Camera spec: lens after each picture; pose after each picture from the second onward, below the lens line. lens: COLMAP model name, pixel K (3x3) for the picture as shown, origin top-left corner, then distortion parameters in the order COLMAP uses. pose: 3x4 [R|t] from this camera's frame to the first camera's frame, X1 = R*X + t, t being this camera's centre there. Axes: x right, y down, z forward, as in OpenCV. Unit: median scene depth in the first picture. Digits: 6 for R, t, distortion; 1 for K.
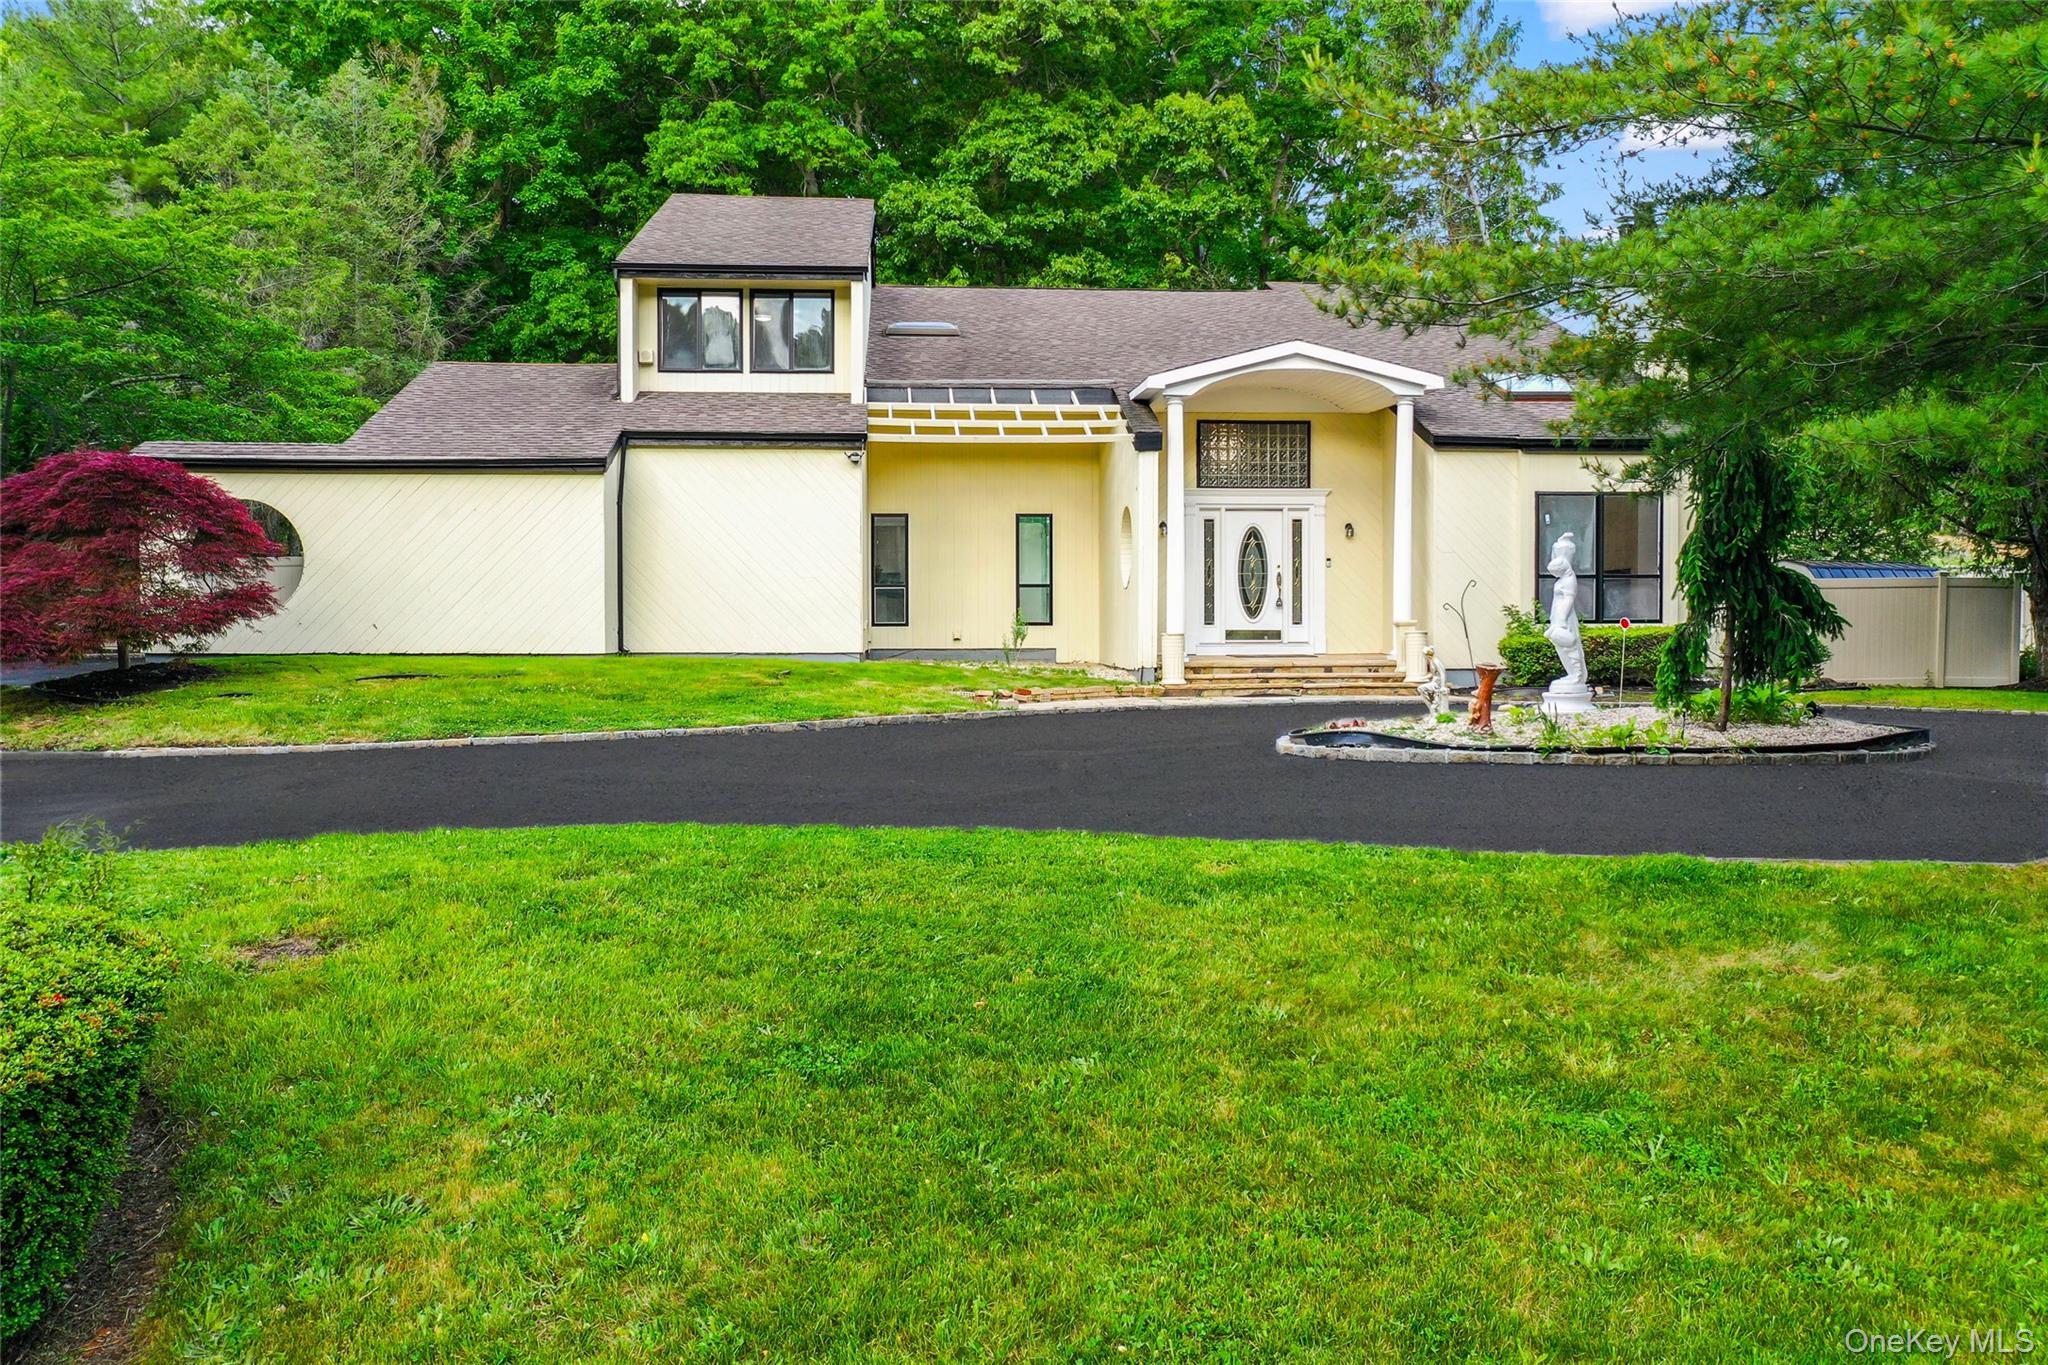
lens RADIAL K [[1669.4, 0, 1010.0], [0, 1669.4, 675.9], [0, 0, 1]] dist [0.018034, -0.001666]
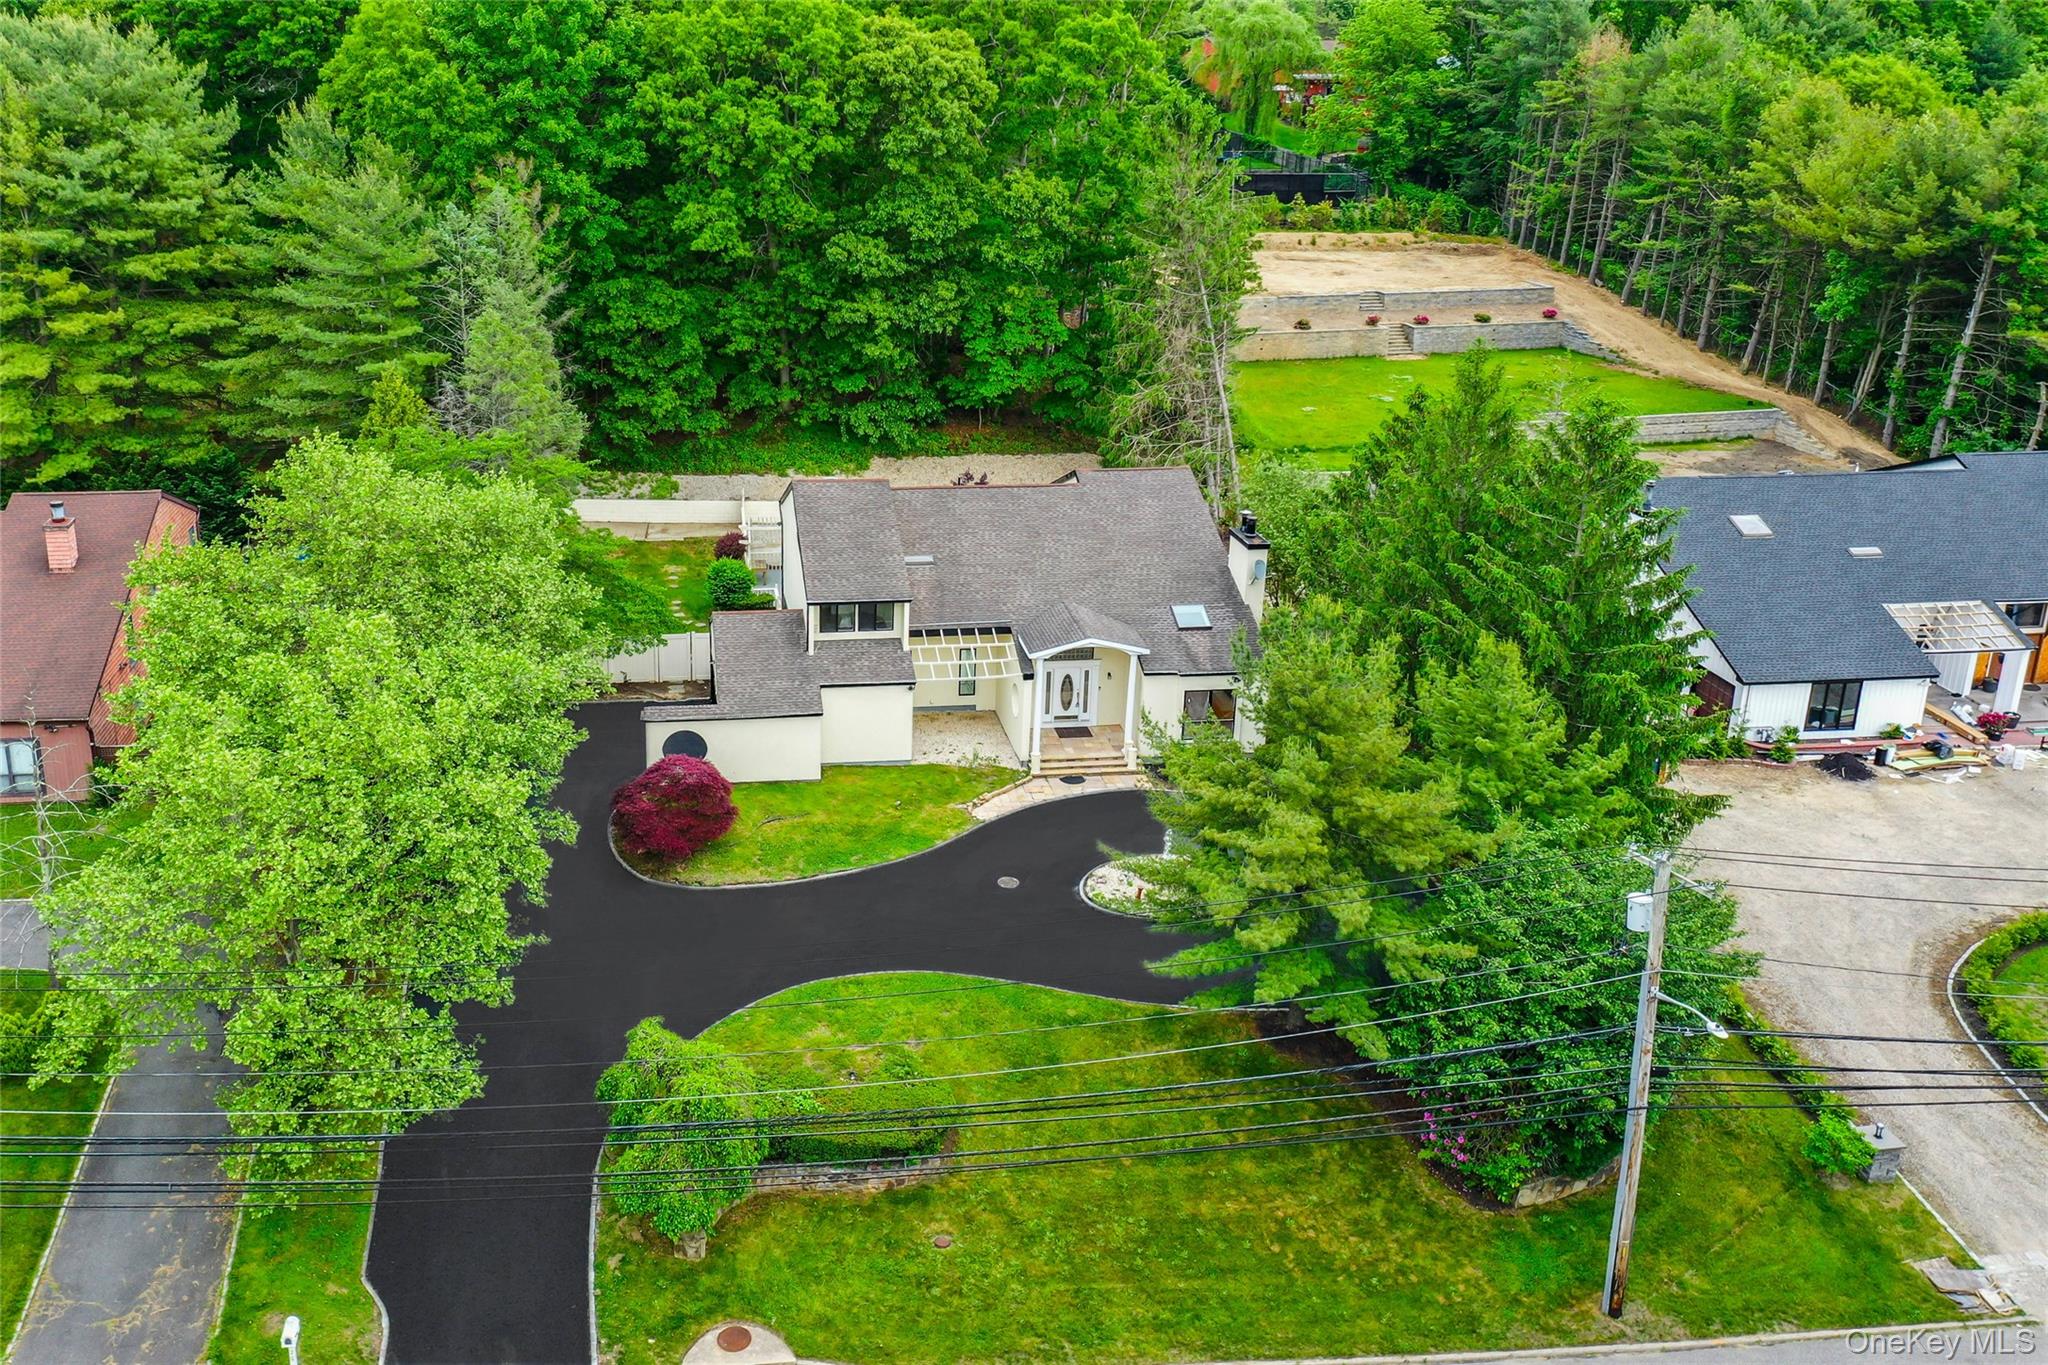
lens RADIAL K [[1689.4, 0, 891.1], [0, 1689.4, 654.4], [0, 0, 1]] dist [0.048061, 0.000940]
pose [[0.996787, -0.009282, 0.079559, -0.281498], [-0.018071, 0.941592, 0.336270, -0.890343], [-0.078033, -0.336627, 0.938399, -1.152109]]
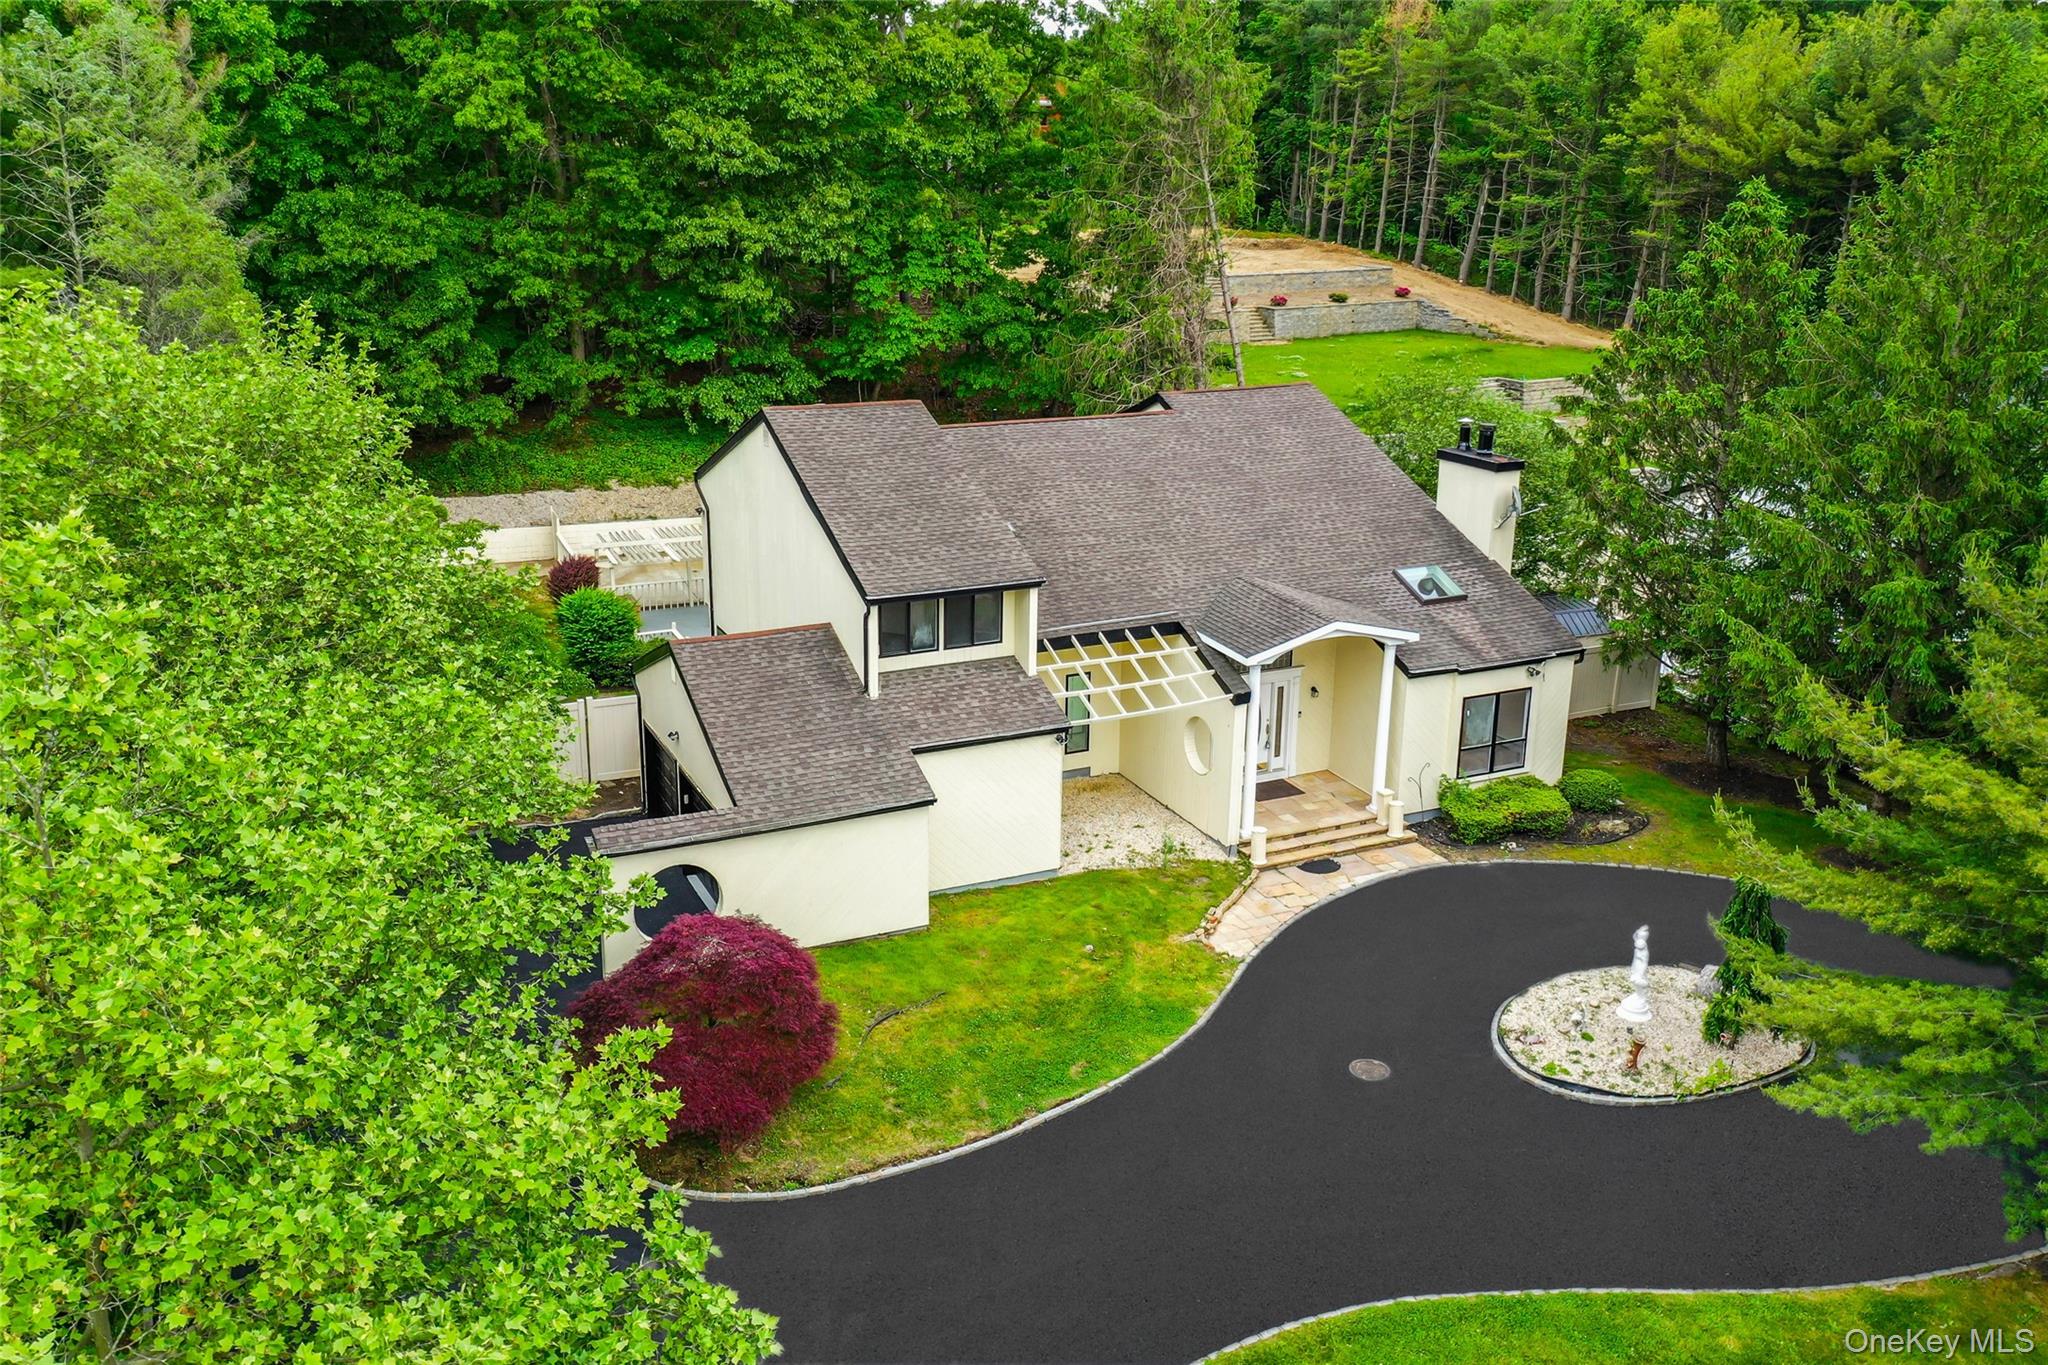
lens RADIAL K [[1669.4, 0, 1010.0], [0, 1669.4, 675.9], [0, 0, 1]] dist [0.018034, -0.001666]
pose [[0.929479, -0.100855, 0.354819, -0.538038], [-0.004394, 0.958801, 0.284043, -0.500505], [-0.368849, -0.265571, 0.890743, -0.165300]]
